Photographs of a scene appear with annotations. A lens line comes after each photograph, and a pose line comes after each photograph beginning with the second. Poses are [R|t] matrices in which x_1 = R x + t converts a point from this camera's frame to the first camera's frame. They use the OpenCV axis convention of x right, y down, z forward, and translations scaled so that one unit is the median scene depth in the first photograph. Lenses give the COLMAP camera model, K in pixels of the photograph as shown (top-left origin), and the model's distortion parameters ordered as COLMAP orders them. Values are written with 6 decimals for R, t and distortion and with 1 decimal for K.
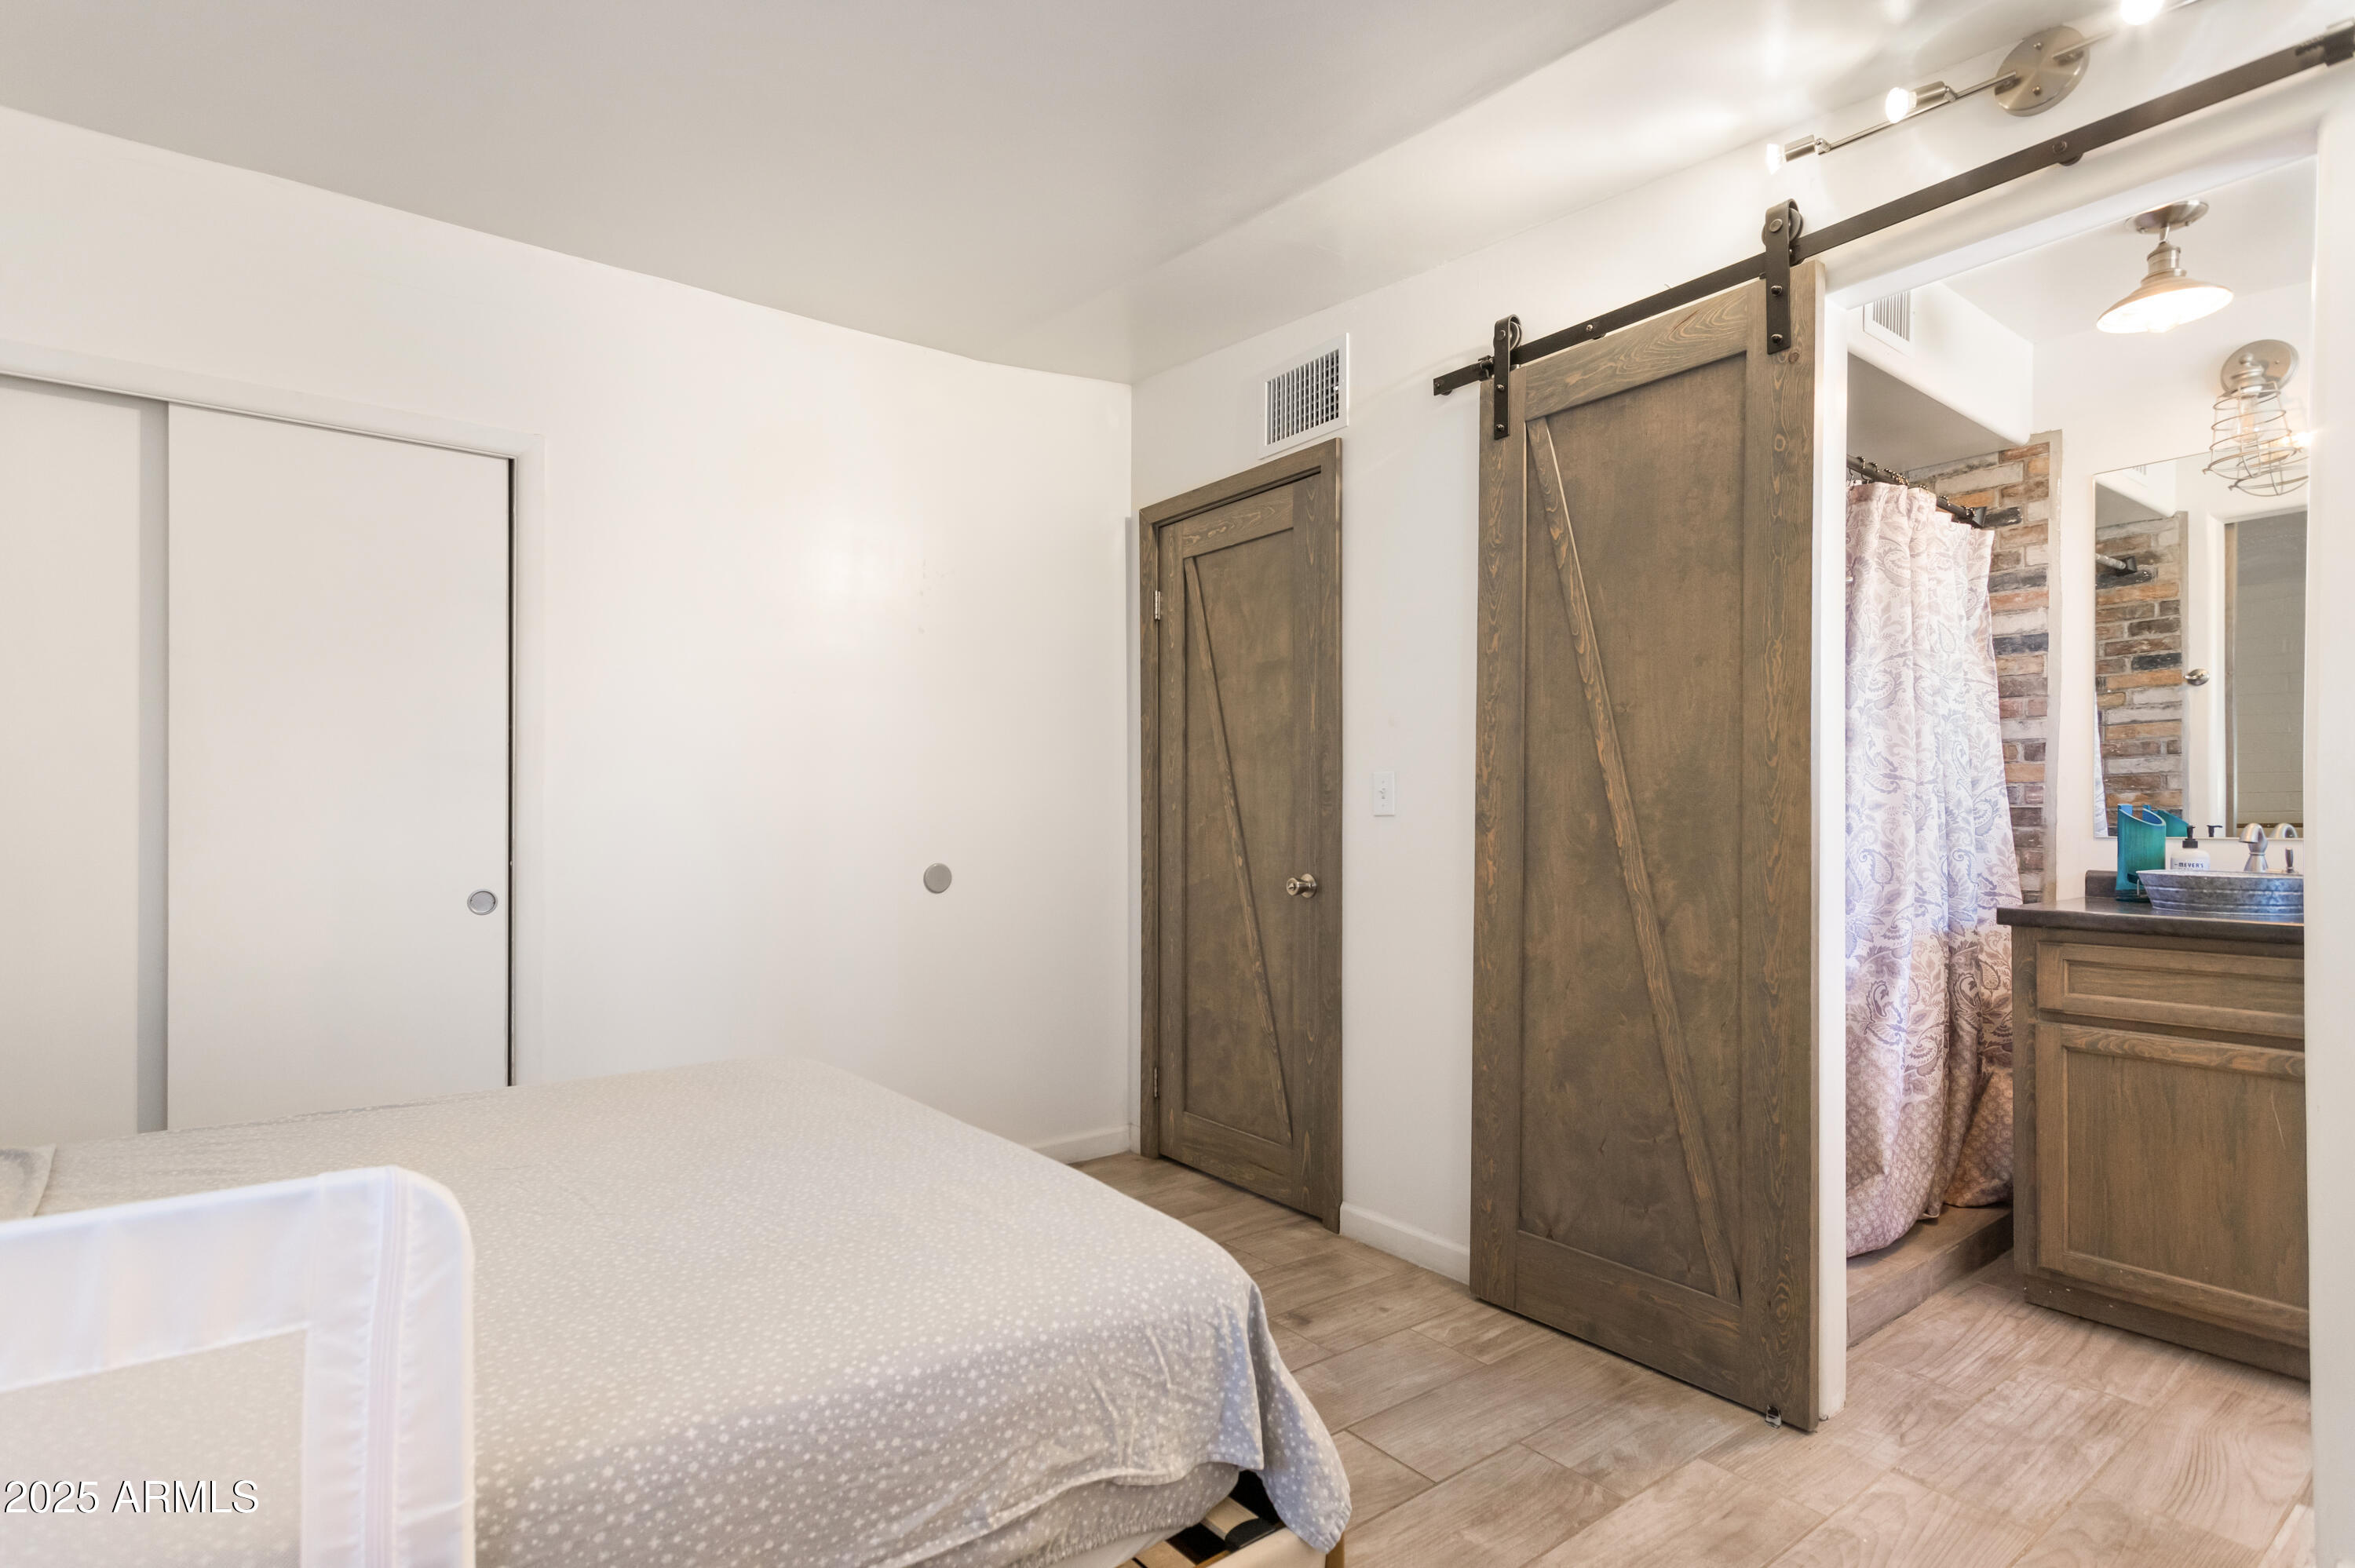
lens RADIAL K [[1142.9, 0, 1165.1], [0, 1142.9, 819.0], [0, 0, 1]] dist [0.002103, 0.000468]
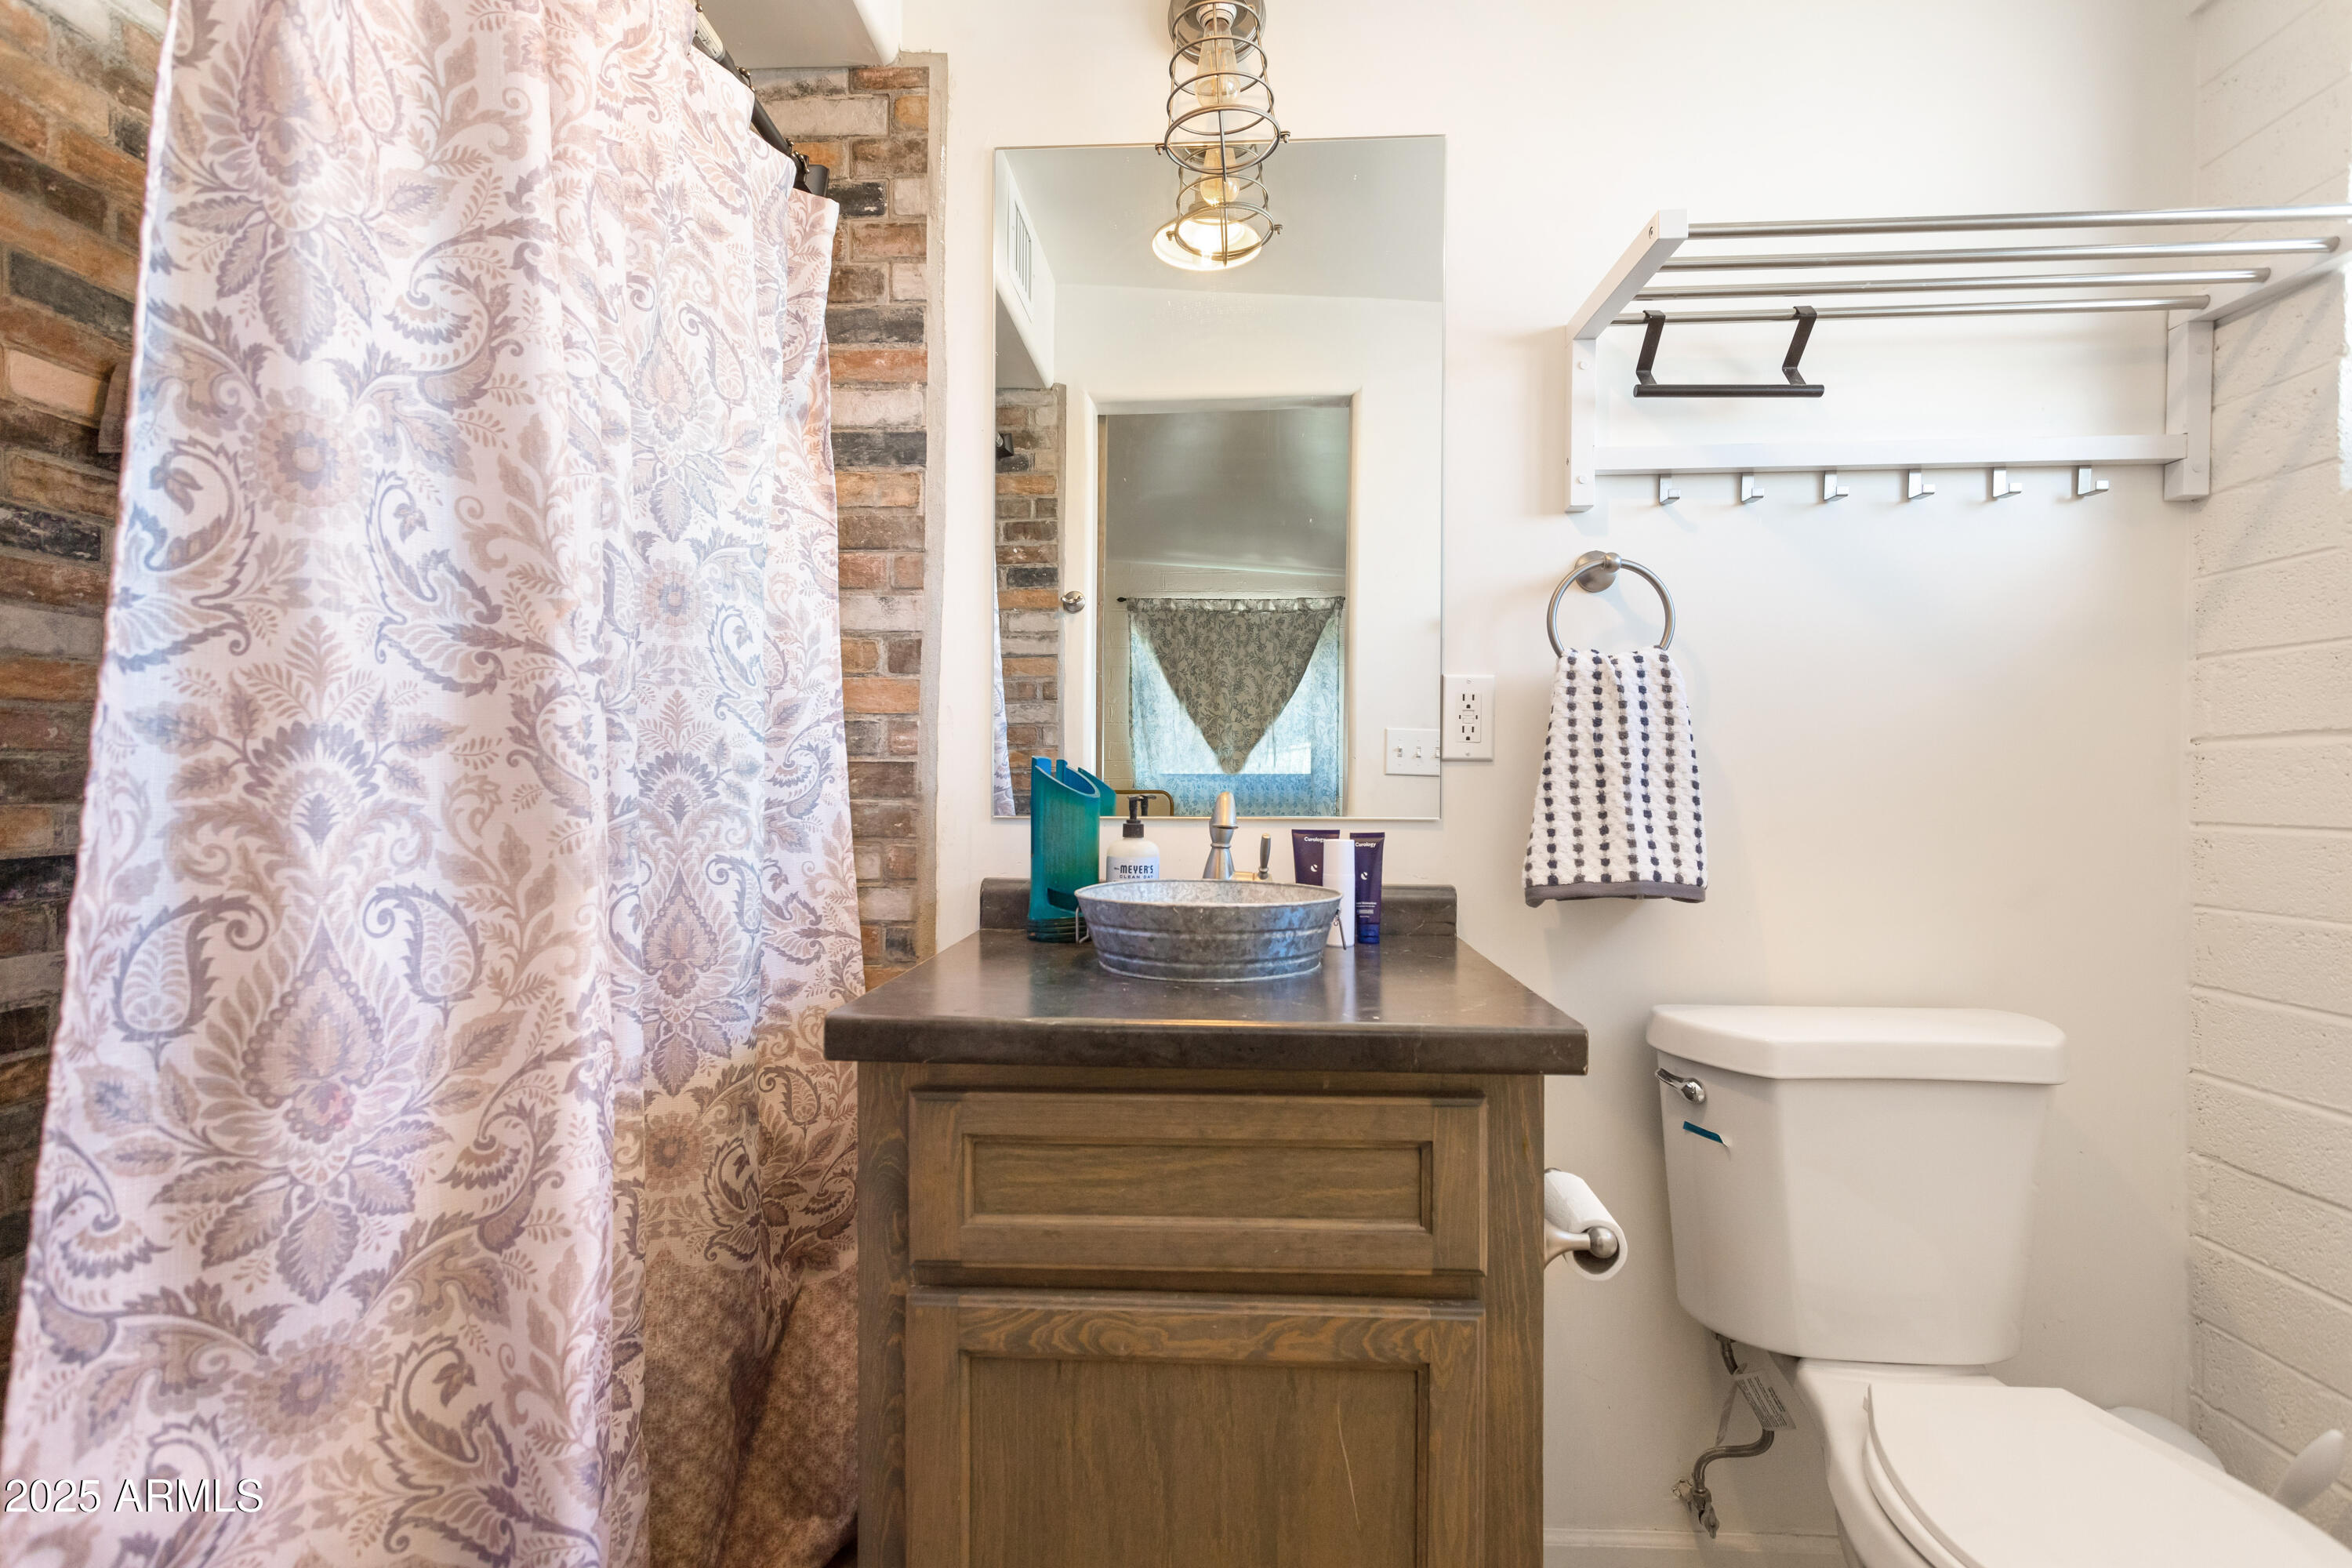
lens RADIAL K [[1141.6, 0, 1174.4], [0, 1141.6, 786.7], [0, 0, 1]] dist [0.002103, 0.000468]
pose [[0.632391, 0.001416, 0.774648, 0.433590], [-0.004871, 0.999986, 0.002148, -0.000282], [-0.774634, -0.005132, 0.632389, 0.573799]]
